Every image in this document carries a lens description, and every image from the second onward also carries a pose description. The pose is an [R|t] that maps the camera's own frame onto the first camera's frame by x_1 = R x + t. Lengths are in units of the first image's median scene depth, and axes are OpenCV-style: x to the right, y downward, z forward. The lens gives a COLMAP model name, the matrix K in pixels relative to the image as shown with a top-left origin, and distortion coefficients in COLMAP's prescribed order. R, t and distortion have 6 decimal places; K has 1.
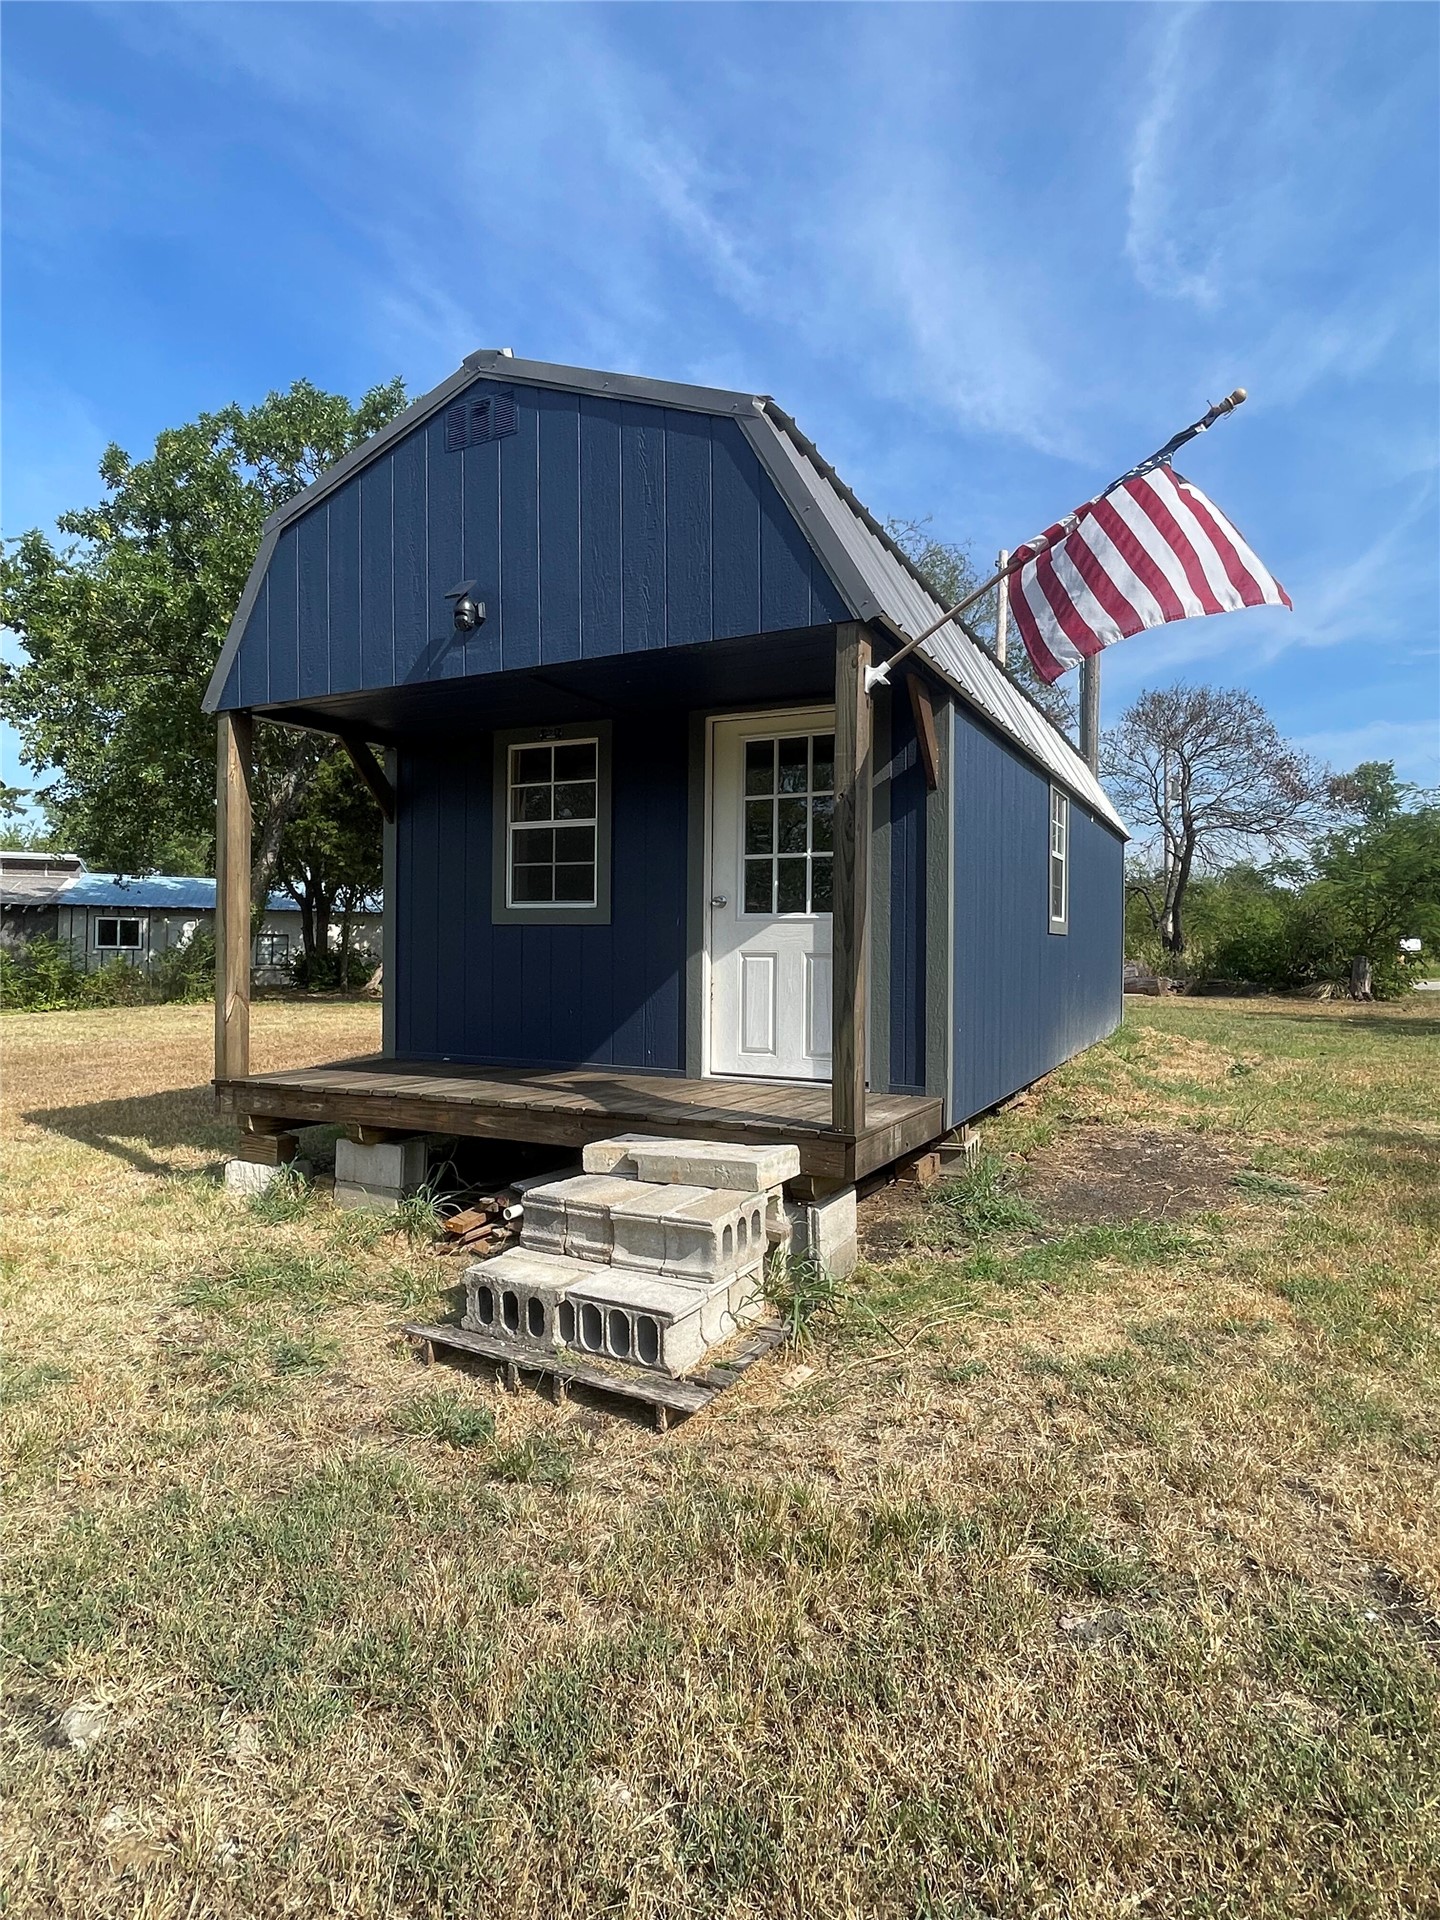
lens RADIAL K [[1075.3, 0, 723.2], [0, 1075.3, 951.2], [0, 0, 1]] dist [0.036730, -0.068983]
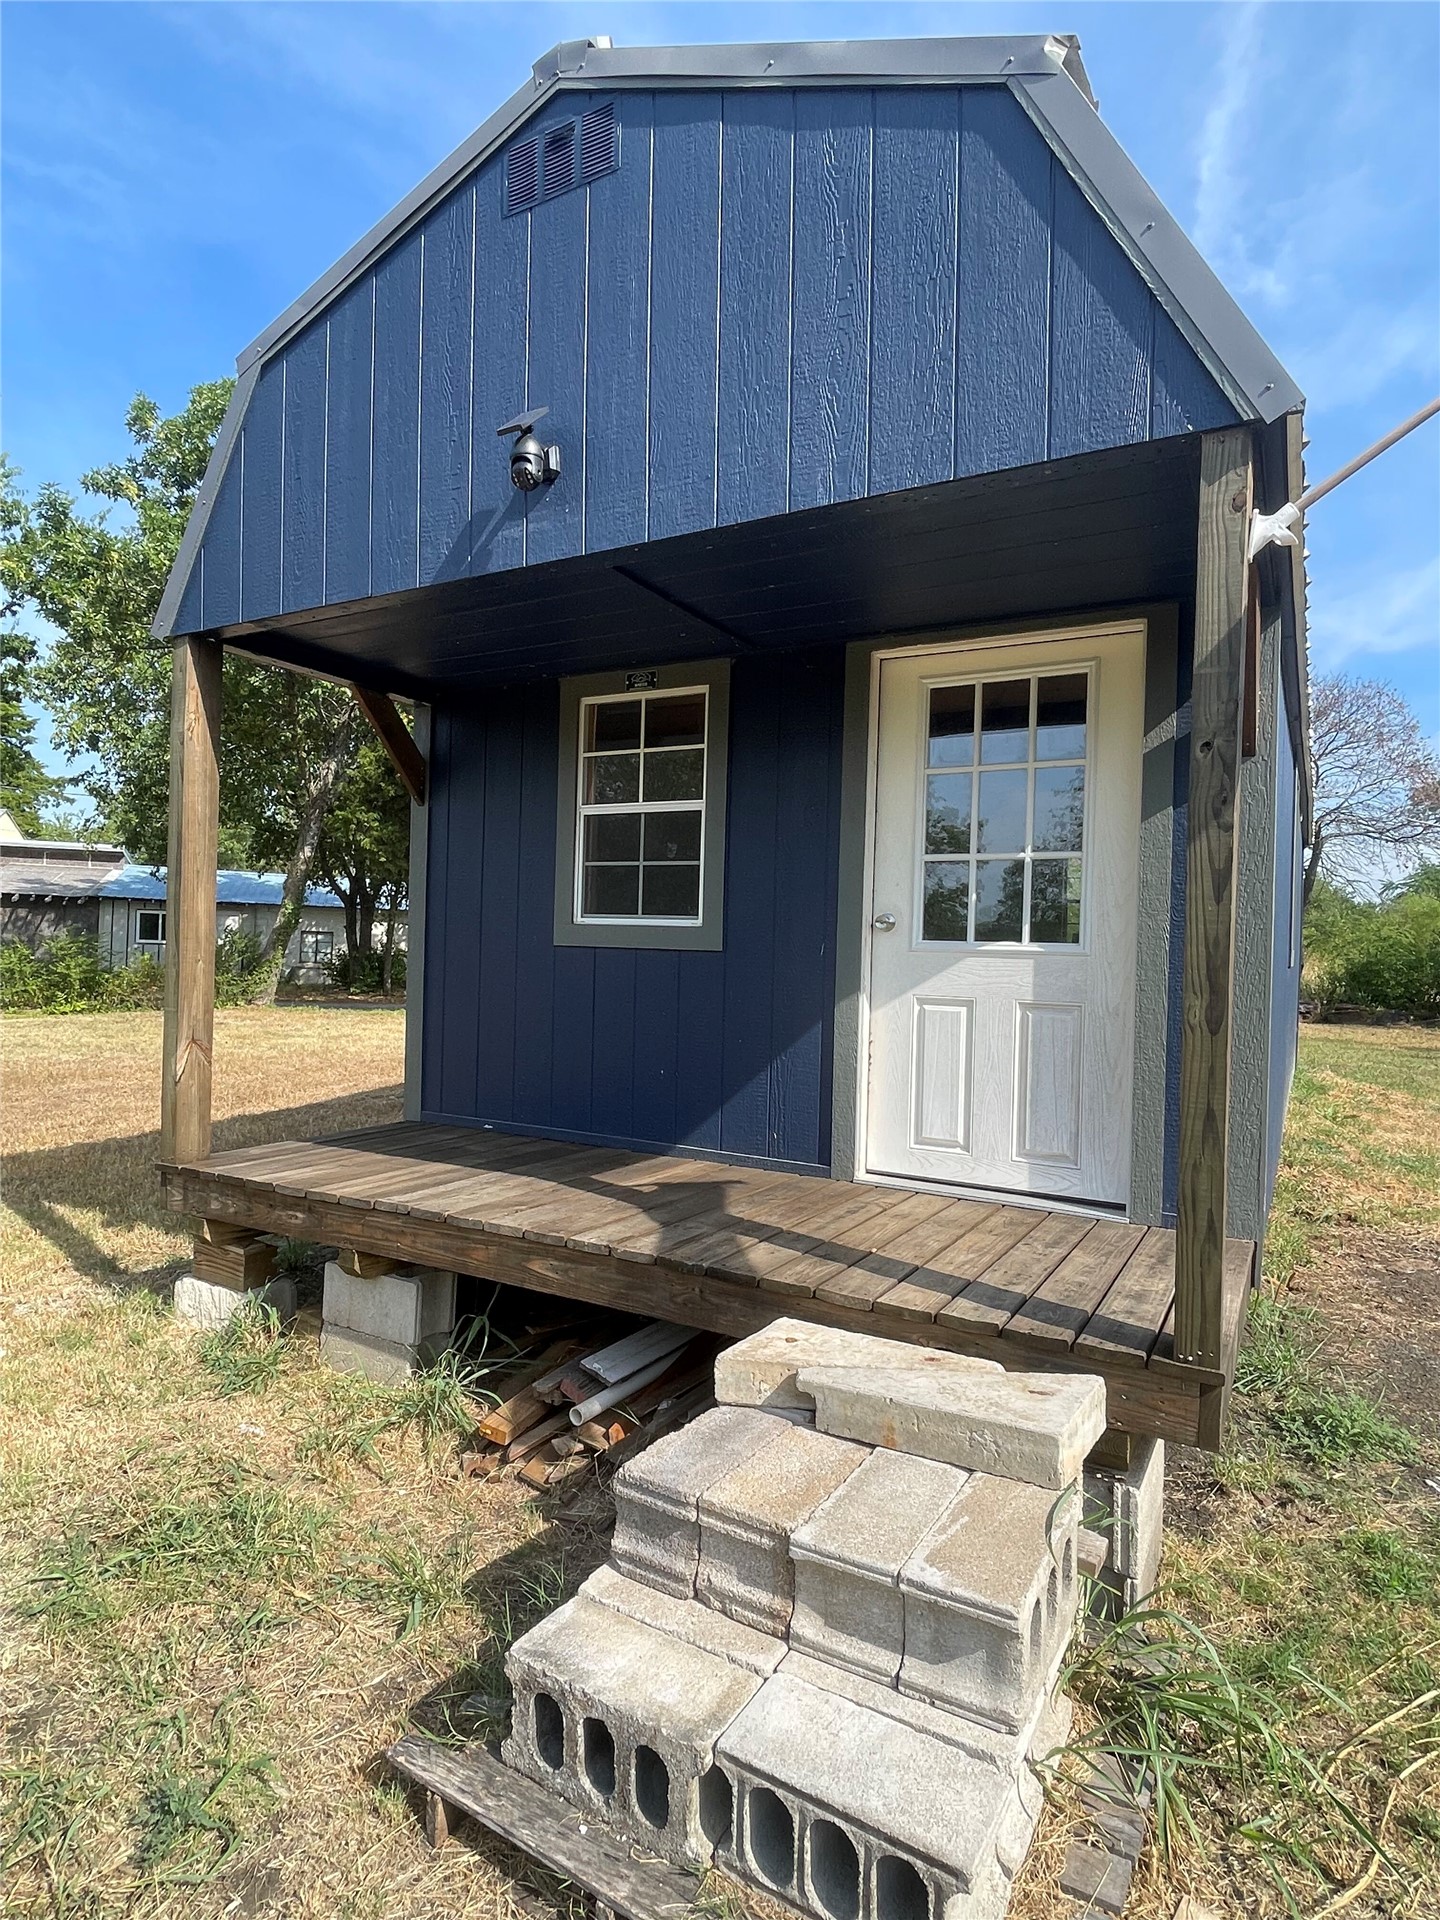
lens RADIAL K [[1074.8, 0, 718.1], [0, 1074.8, 960.9], [0, 0, 1]] dist [0.020651, -0.028206]
pose [[0.998703, 0.020634, -0.046537, -0.078040], [-0.020283, 0.999762, 0.008000, -0.025063], [0.046691, -0.007045, 0.998885, 0.313737]]
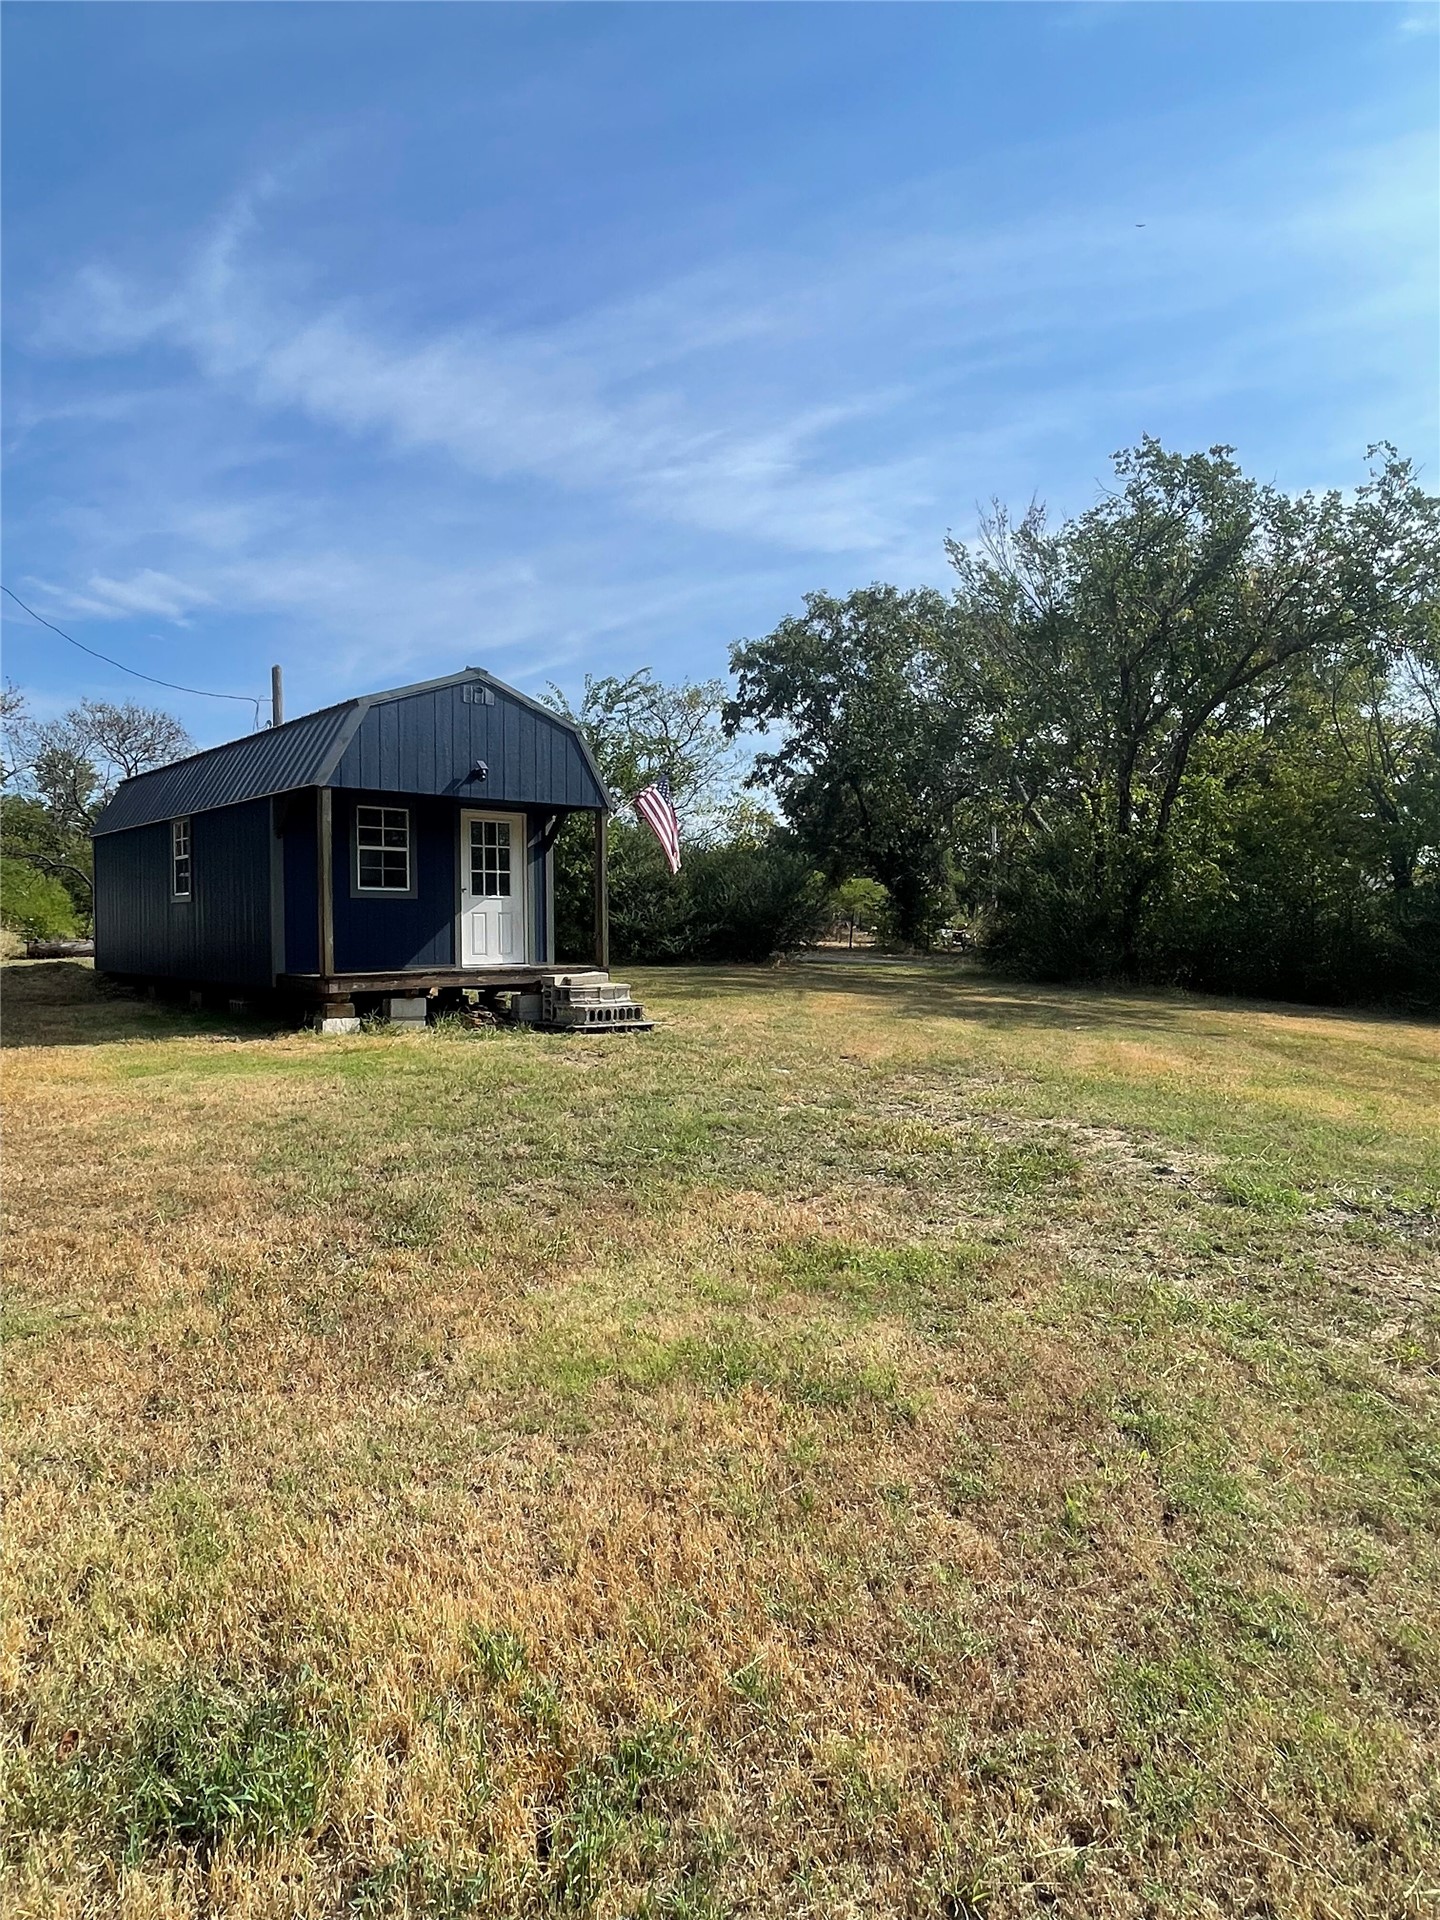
lens RADIAL K [[1140.3, 0, 717.1], [0, 1140.3, 957.9], [0, 0, 1]] dist [0.008015, 0.000008]
pose [[0.370141, -0.033428, 0.928374, -2.077988], [0.008945, 0.999434, 0.032420, 0.024808], [-0.928933, -0.003696, 0.370230, -0.404594]]
